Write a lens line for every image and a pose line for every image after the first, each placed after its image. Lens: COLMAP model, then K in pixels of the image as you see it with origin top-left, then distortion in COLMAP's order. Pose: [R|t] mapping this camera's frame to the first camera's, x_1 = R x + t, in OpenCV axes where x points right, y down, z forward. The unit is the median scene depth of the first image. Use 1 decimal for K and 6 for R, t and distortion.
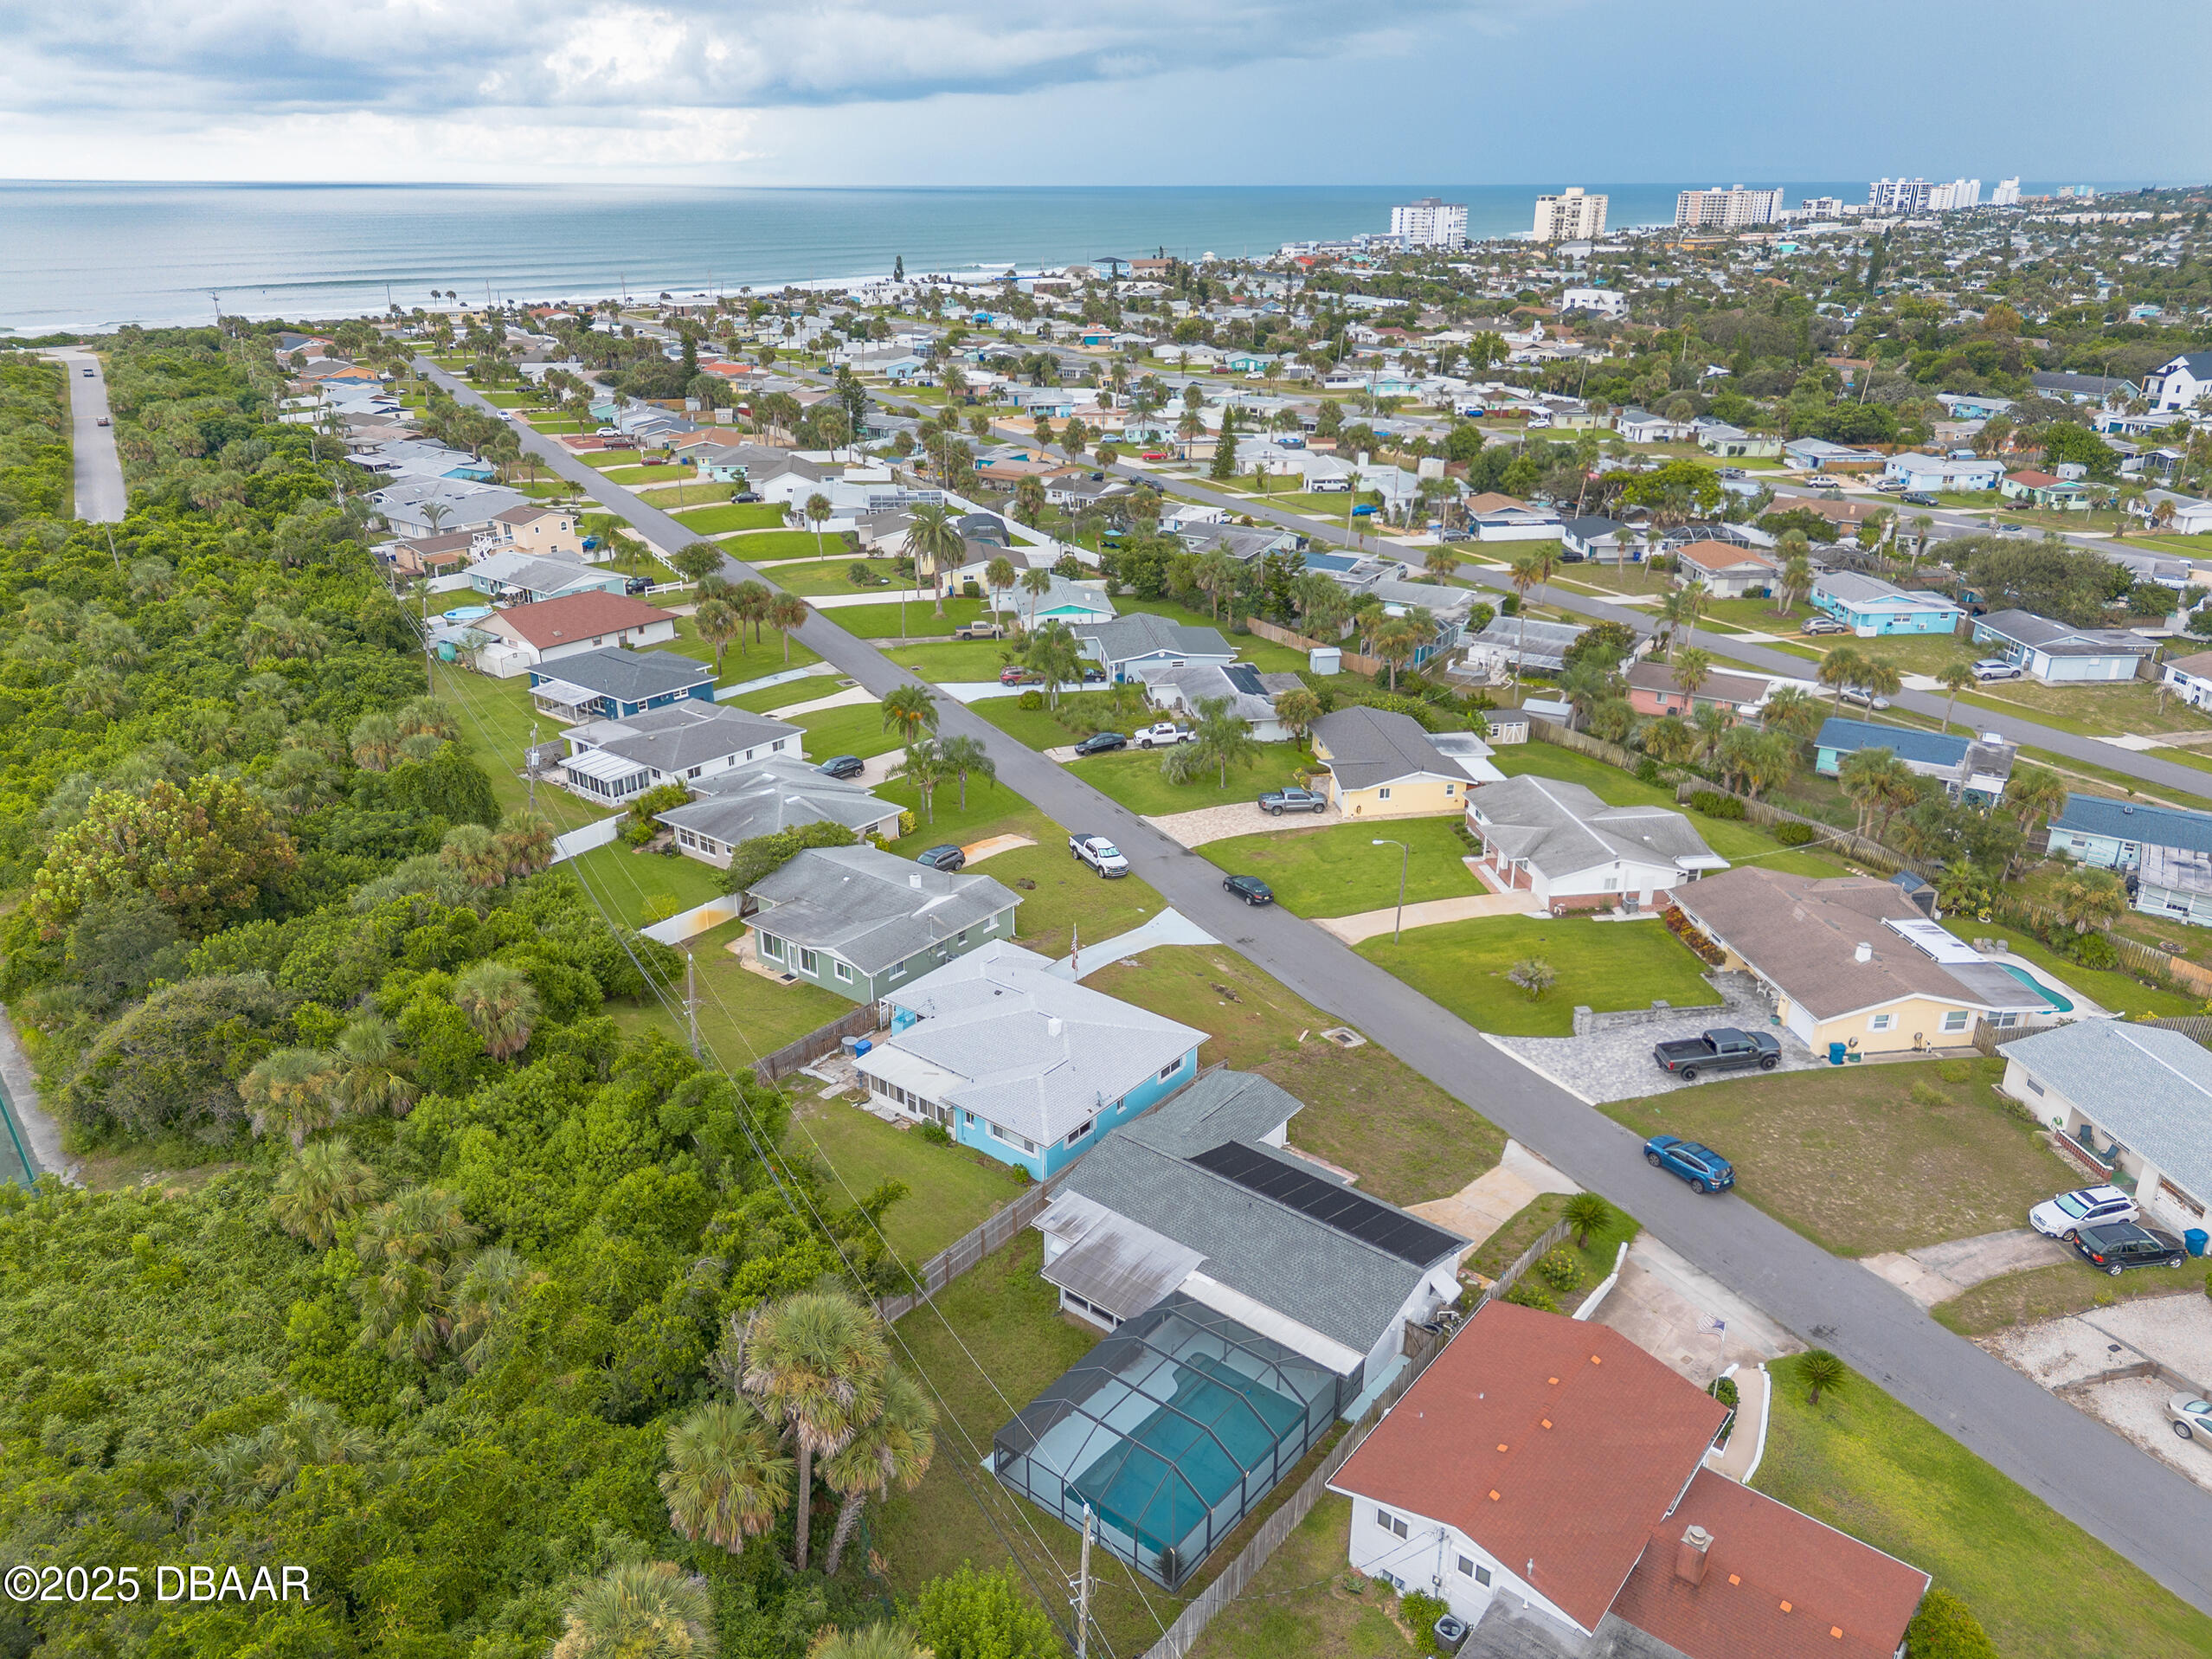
lens RADIAL K [[1552.7, 0, 1101.2], [0, 1552.7, 833.4], [0, 0, 1]] dist [0.079976, -0.079445]
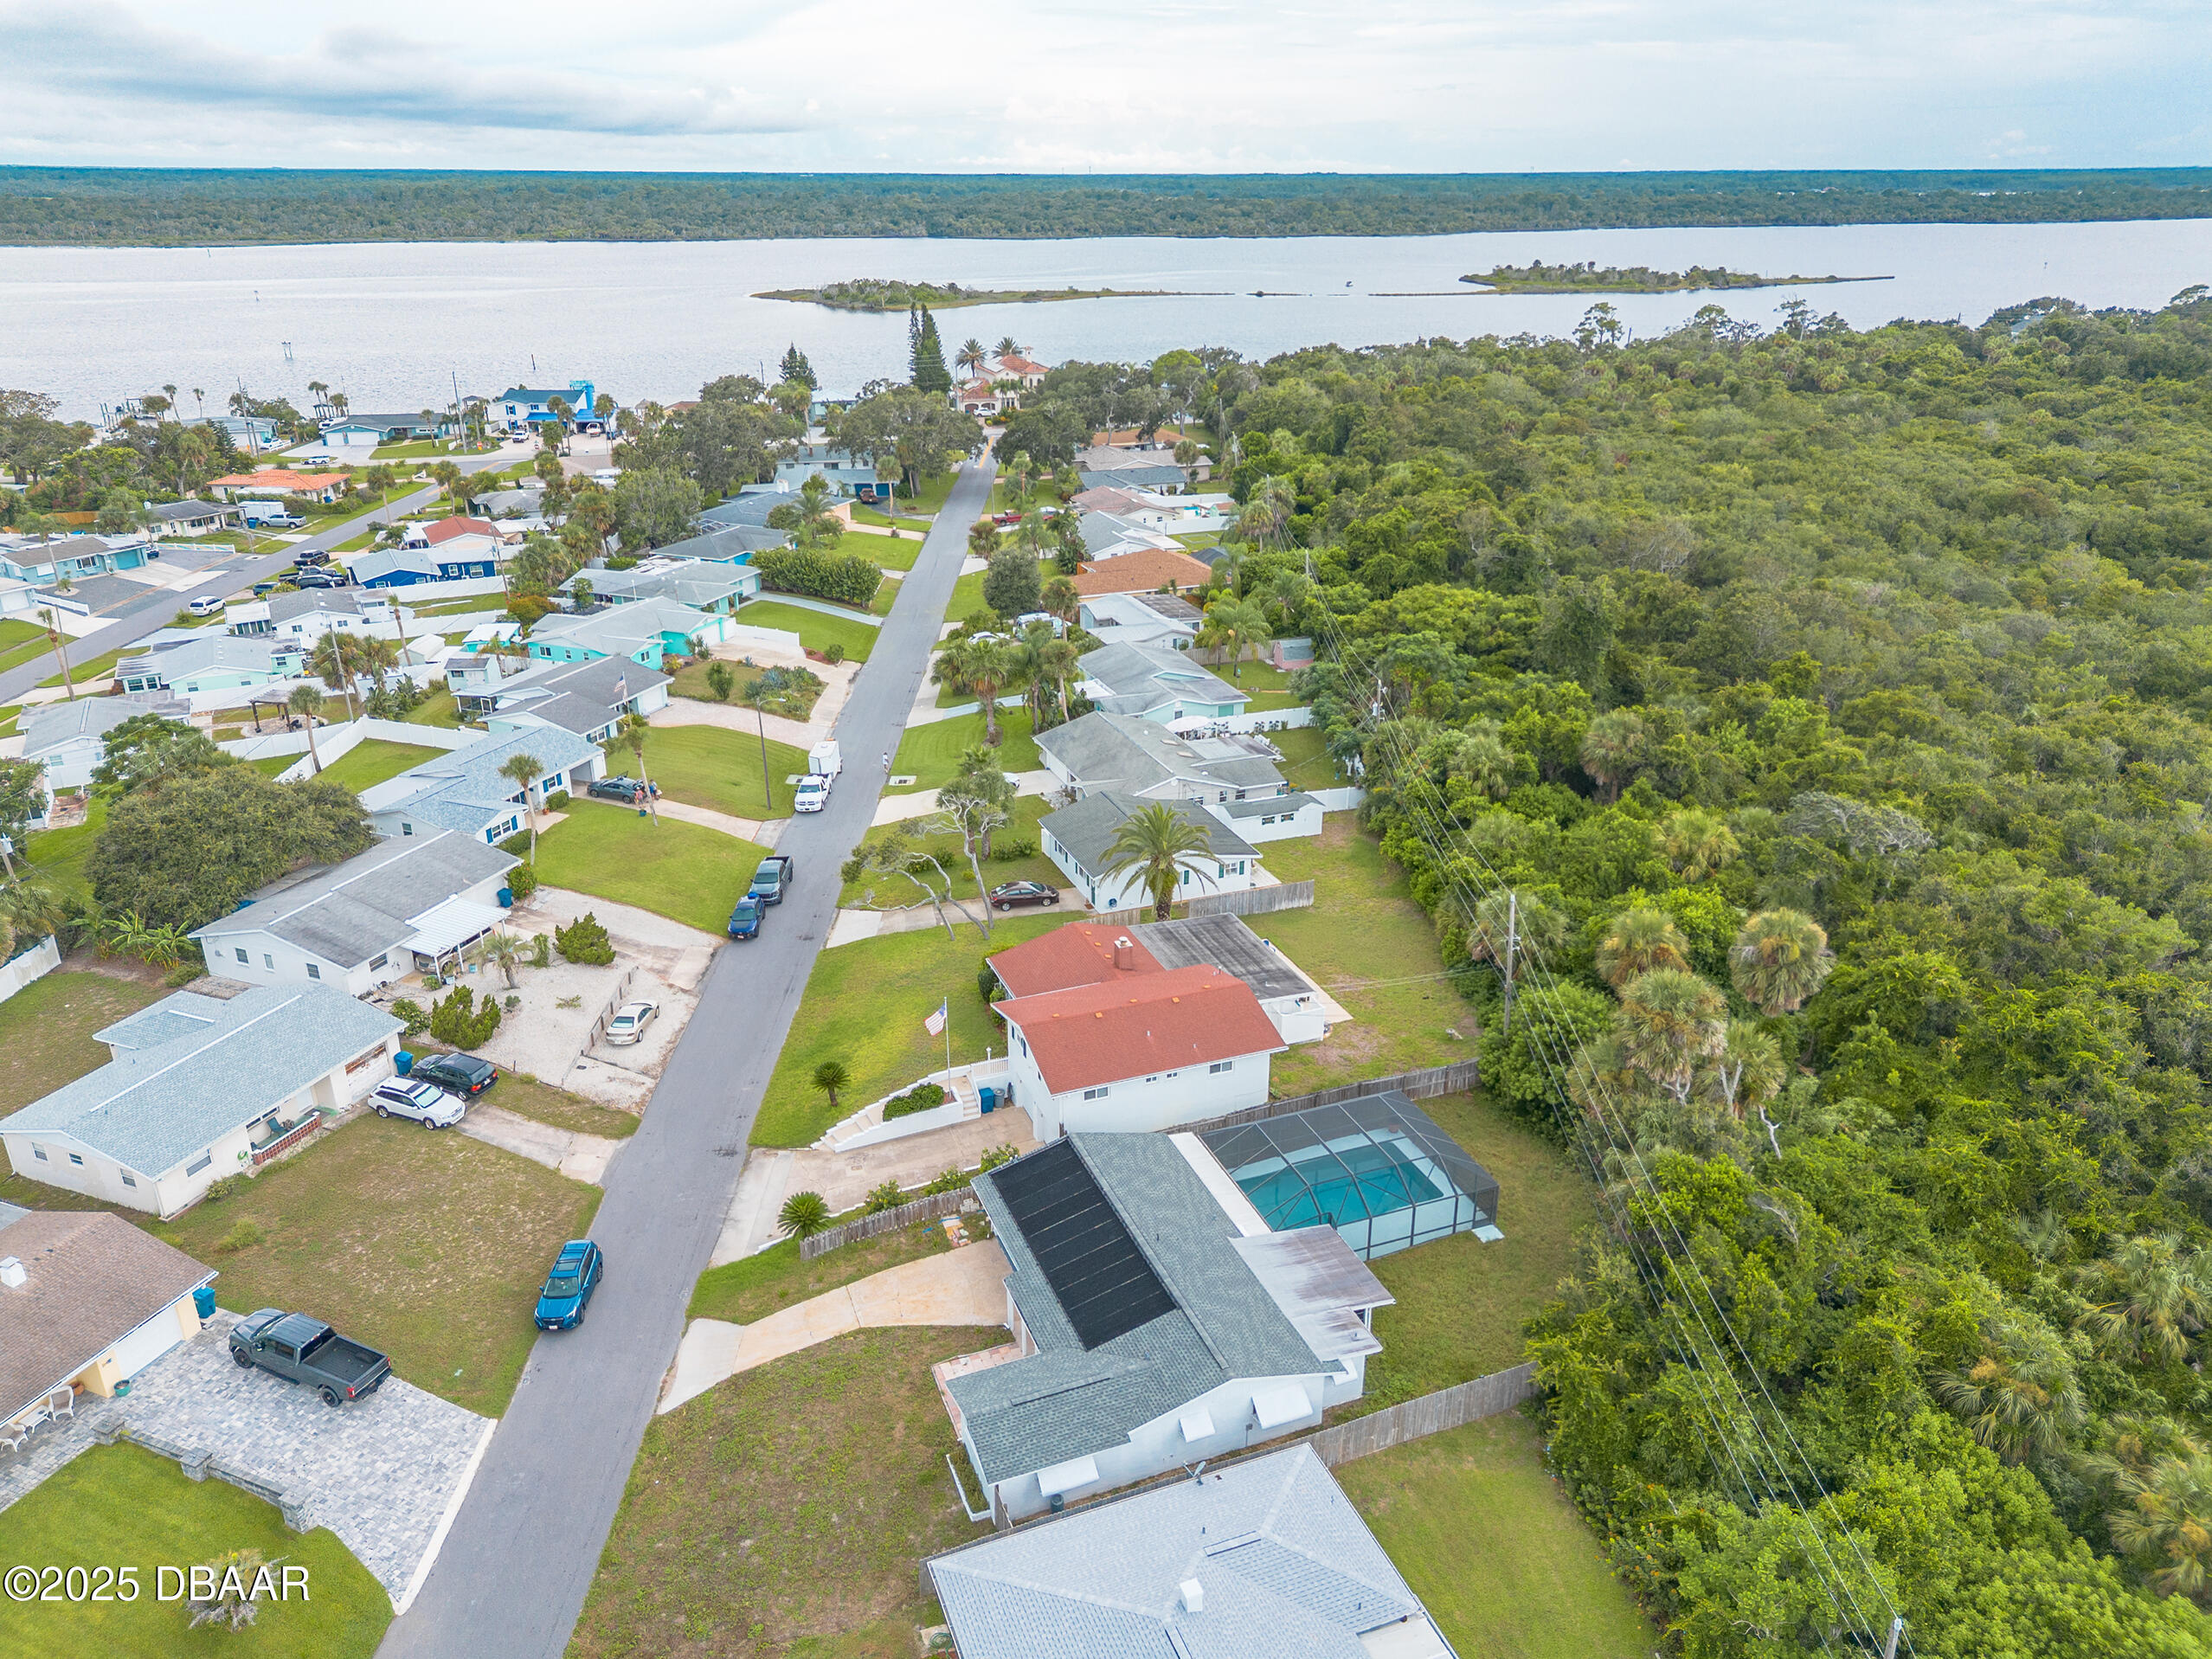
lens RADIAL K [[1552.7, 0, 1101.2], [0, 1552.7, 833.4], [0, 0, 1]] dist [0.079976, -0.079445]
pose [[-0.867854, -0.193639, 0.457530, -0.140407], [0.188975, 0.723036, 0.664461, -0.309539], [-0.459476, 0.663116, -0.590896, 0.785604]]
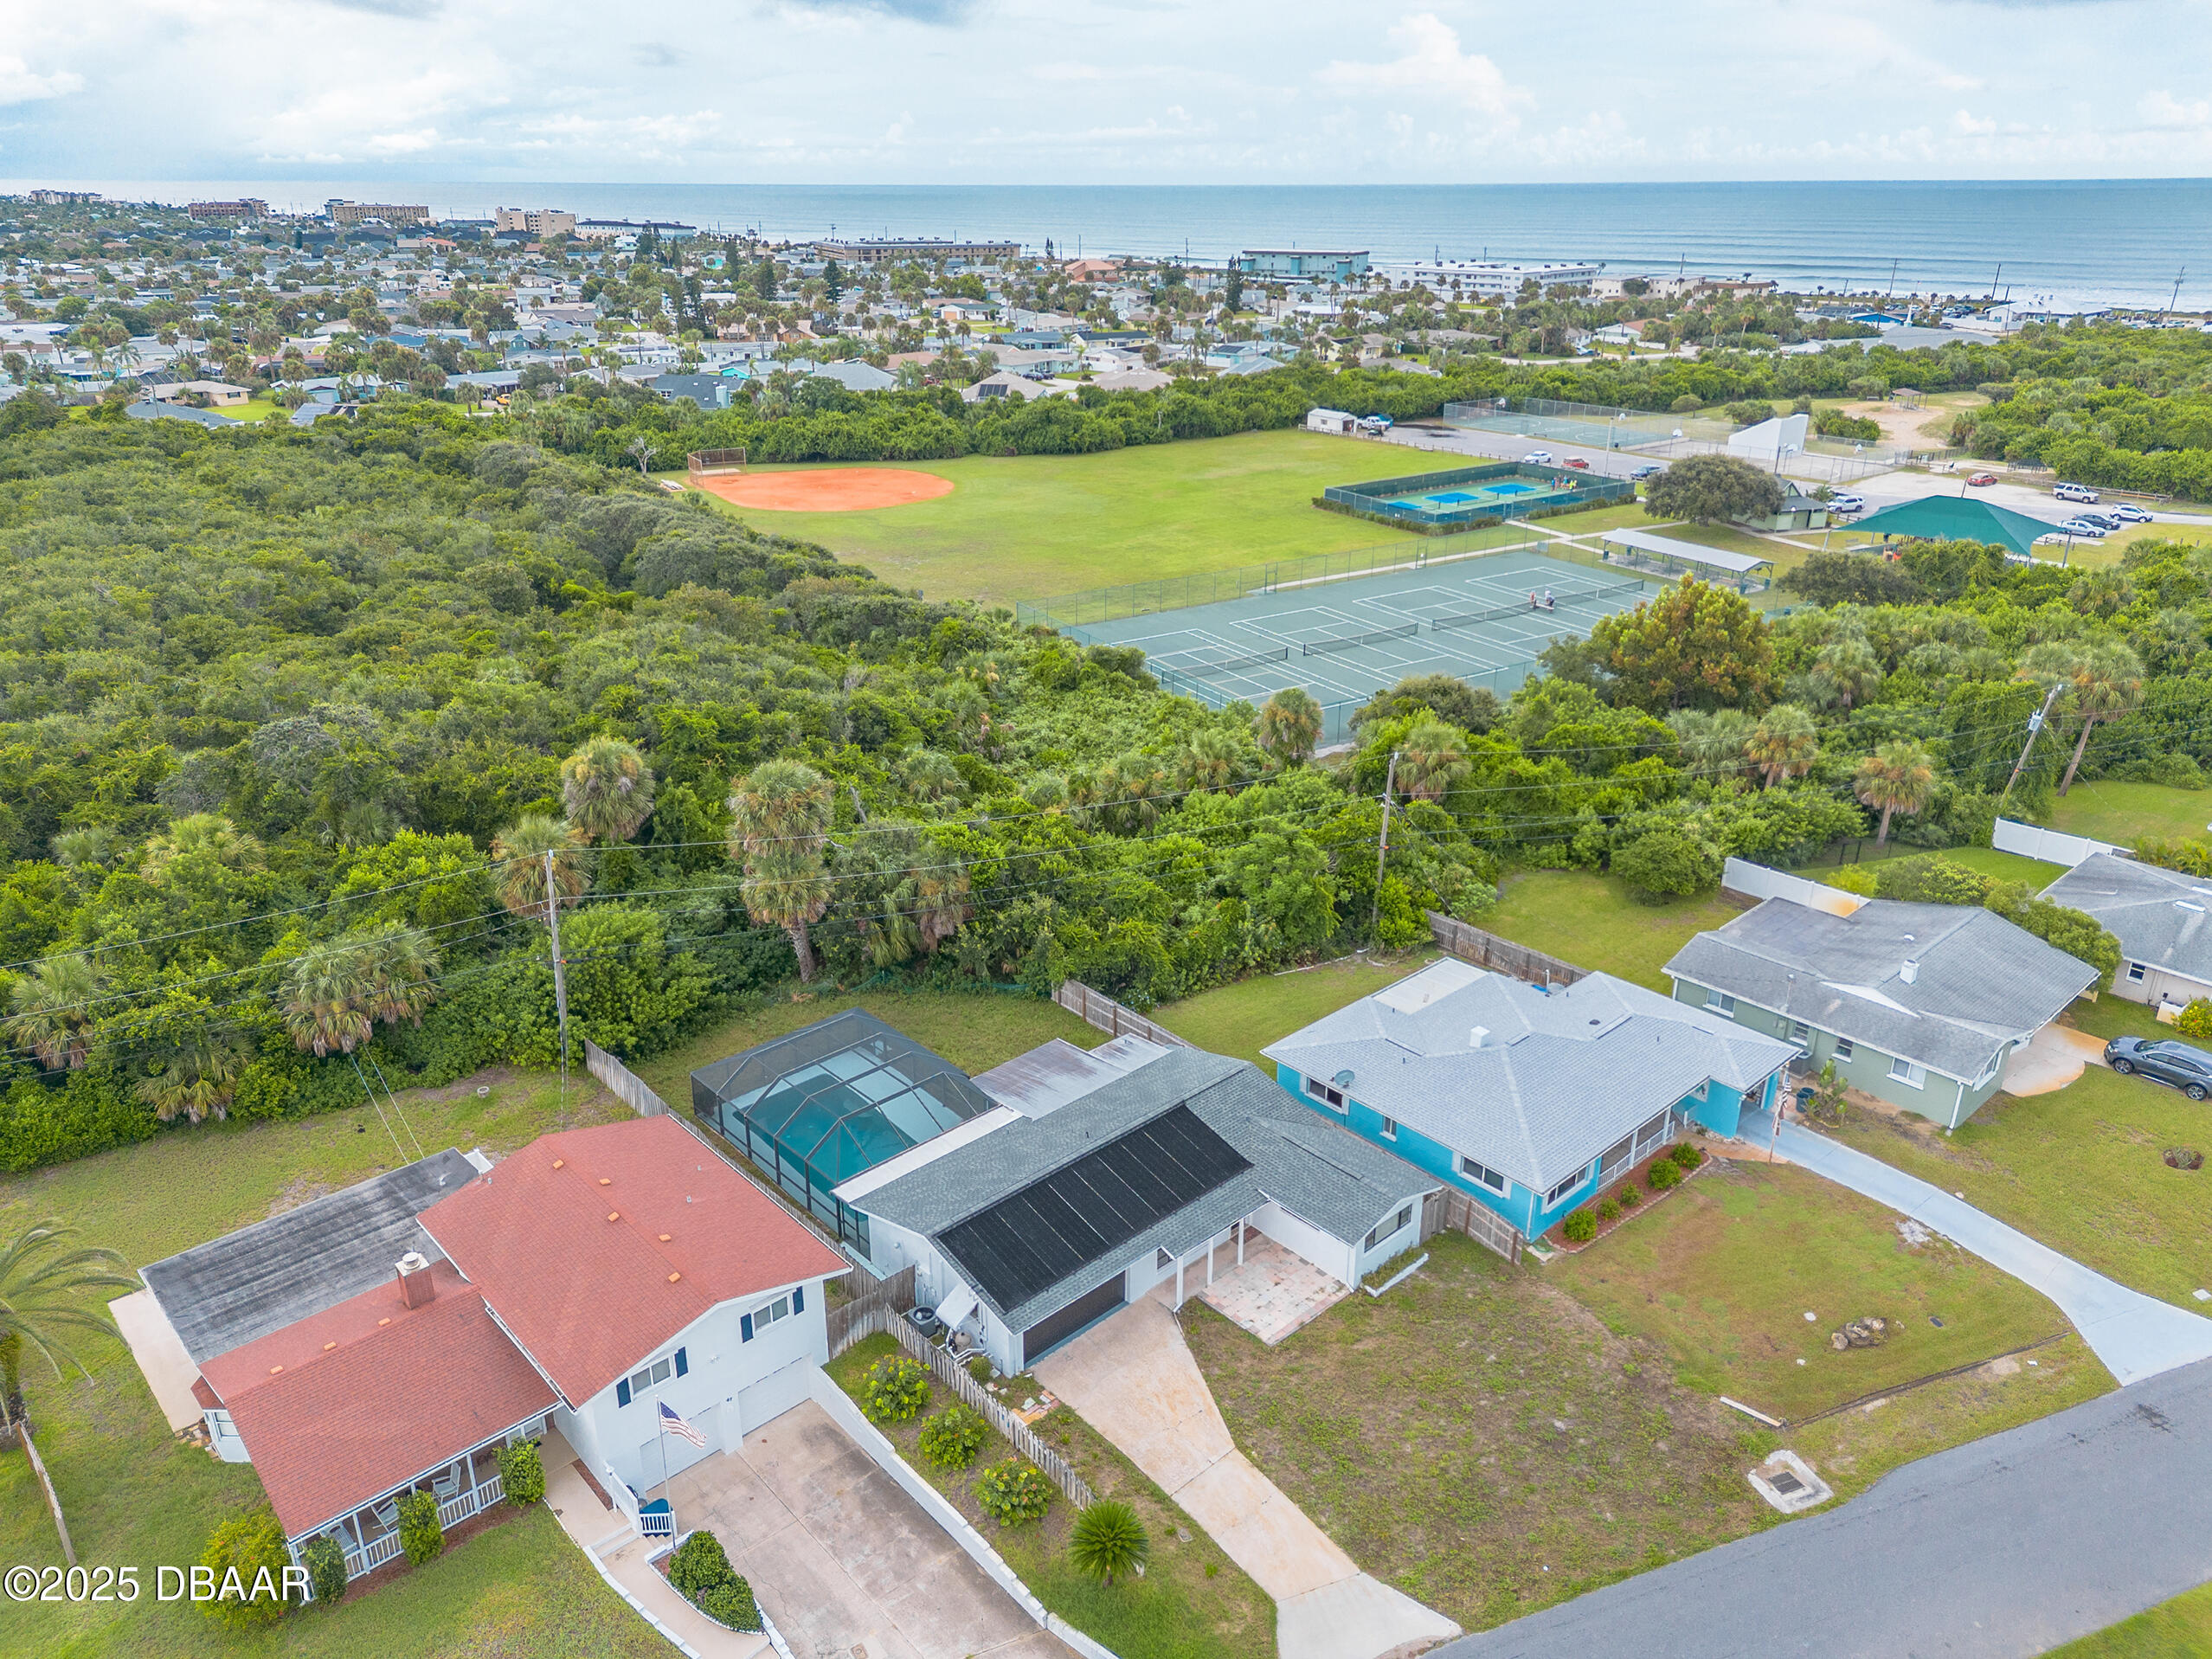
lens RADIAL K [[1557.8, 0, 1102.9], [0, 1557.8, 837.6], [0, 0, 1]] dist [0.073184, -0.074682]
pose [[-0.149961, 0.380562, -0.912515, 0.455174], [-0.378453, 0.830564, 0.408579, -0.140121], [0.913392, 0.406615, 0.019473, 0.518227]]
